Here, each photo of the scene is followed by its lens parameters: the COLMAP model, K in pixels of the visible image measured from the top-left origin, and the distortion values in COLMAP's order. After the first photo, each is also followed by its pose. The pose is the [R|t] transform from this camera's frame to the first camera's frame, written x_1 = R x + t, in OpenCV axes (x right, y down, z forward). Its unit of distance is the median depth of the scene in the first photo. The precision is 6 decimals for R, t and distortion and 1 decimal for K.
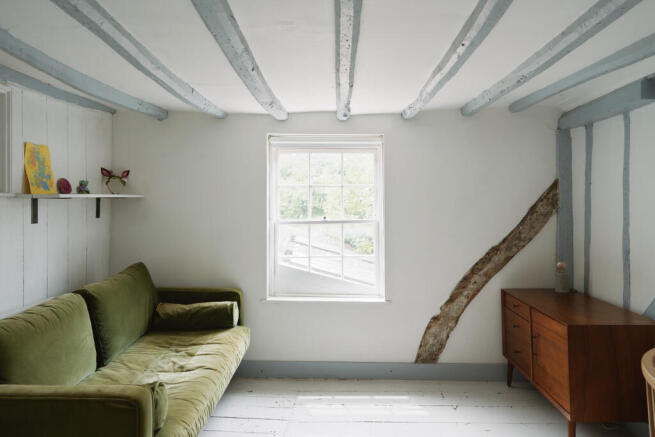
lens RADIAL K [[445.5, 0, 328.1], [0, 445.5, 197.7], [0, 0, 1]] dist [0.006967, 0.001451]
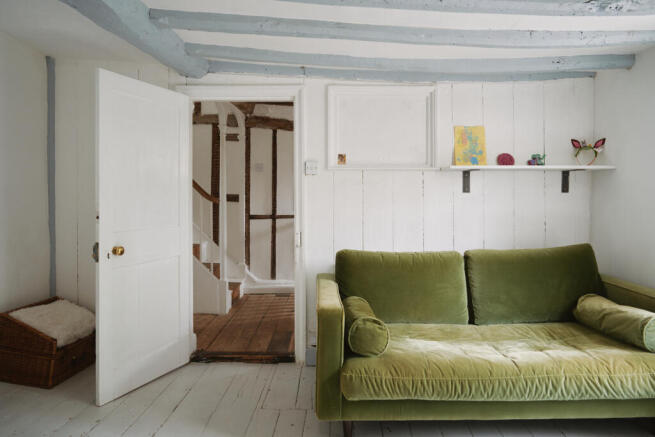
lens RADIAL K [[445.5, 0, 328.1], [0, 445.5, 197.7], [0, 0, 1]] dist [0.006967, 0.001451]
pose [[0.024264, 0.000010, -0.999706, 0.496105], [-0.002467, 0.999997, -0.000050, 0.067927], [0.999703, 0.002467, 0.024264, 0.559804]]
